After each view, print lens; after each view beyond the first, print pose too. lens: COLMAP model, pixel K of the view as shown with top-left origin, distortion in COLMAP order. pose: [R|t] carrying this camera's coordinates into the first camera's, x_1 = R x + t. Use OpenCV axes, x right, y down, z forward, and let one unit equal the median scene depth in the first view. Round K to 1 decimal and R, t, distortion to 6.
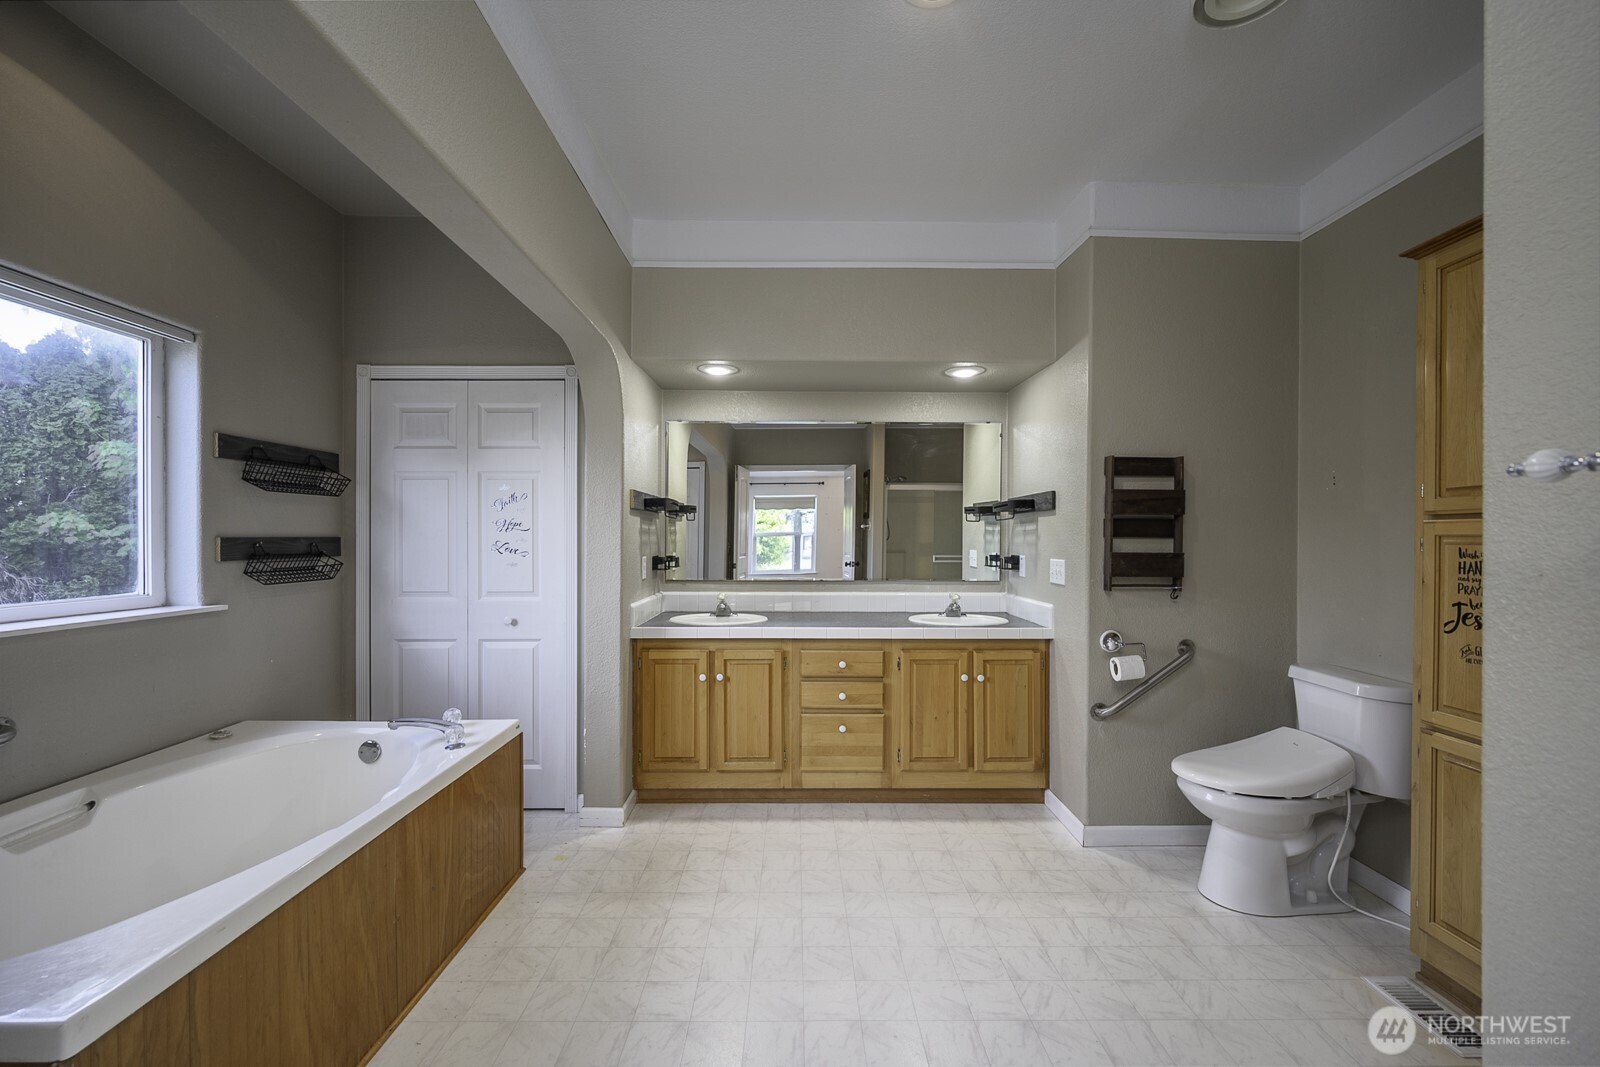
lens RADIAL K [[633.6, 0, 801.1], [0, 633.6, 537.3], [0, 0, 1]] dist [0.000262, -0.000306]
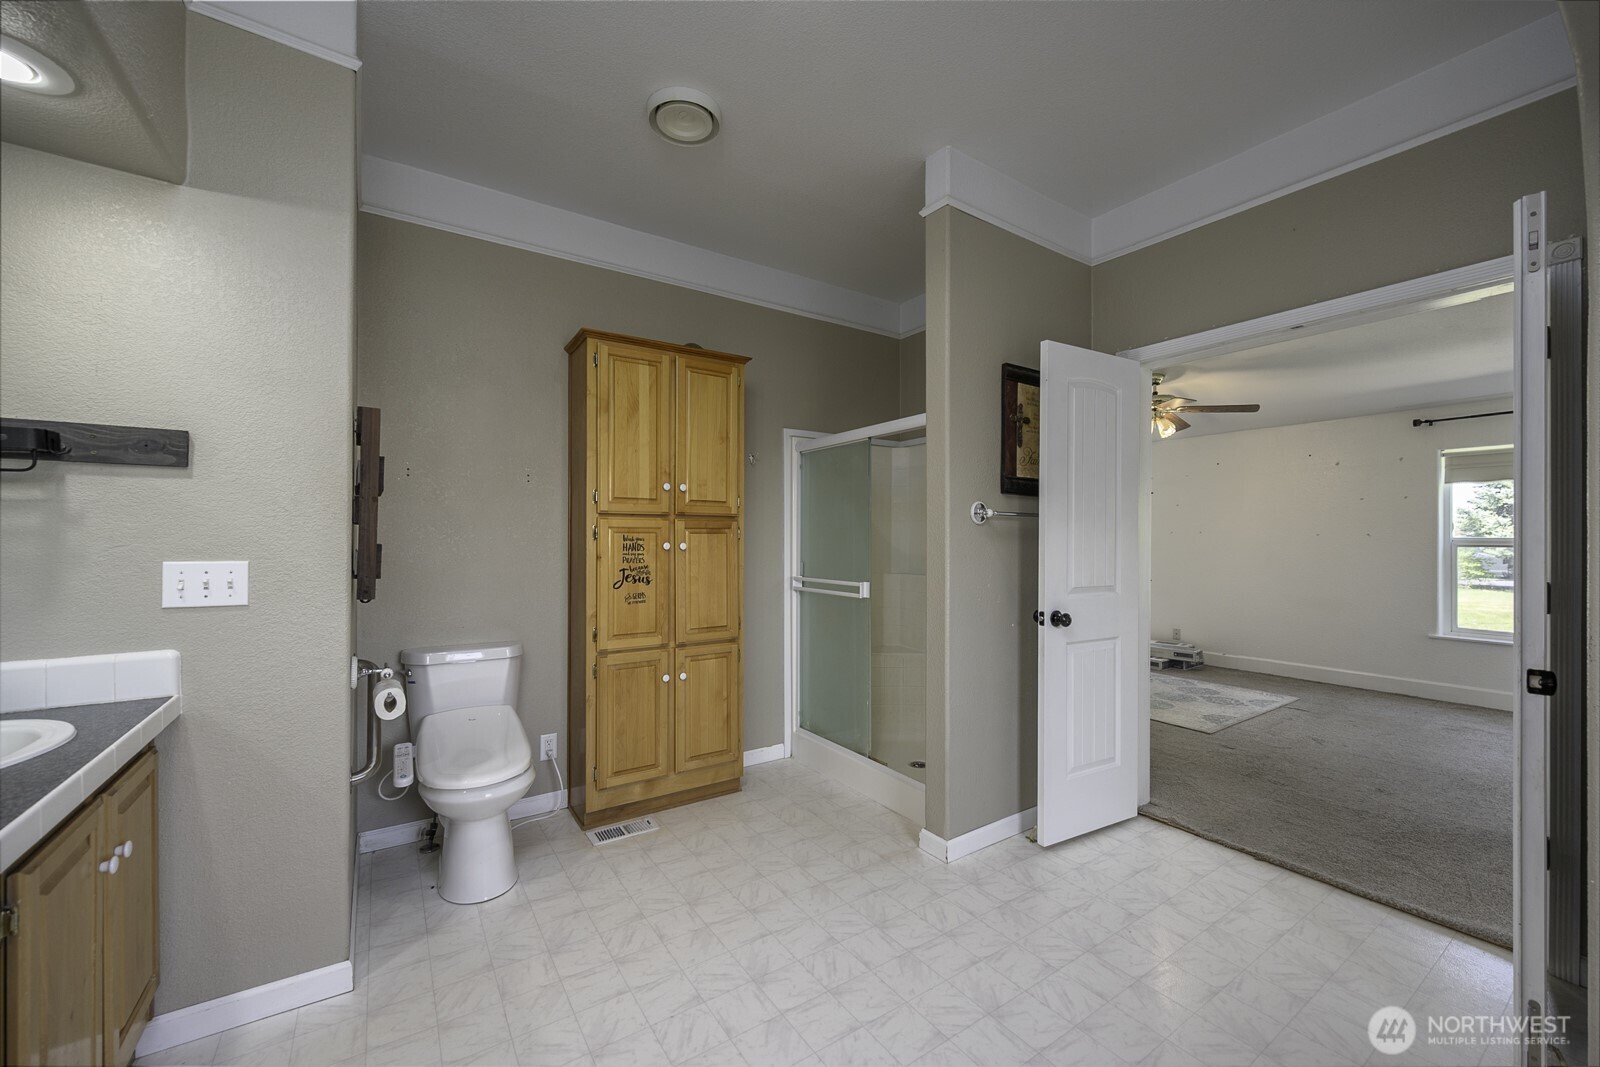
lens RADIAL K [[633.6, 0, 801.1], [0, 633.6, 537.0], [0, 0, 1]] dist [0.000262, -0.000306]
pose [[-0.550344, -0.006238, 0.834914, -0.533991], [-0.006660, 0.999973, 0.003081, 0.013474], [-0.834911, -0.003865, -0.550371, 1.436132]]
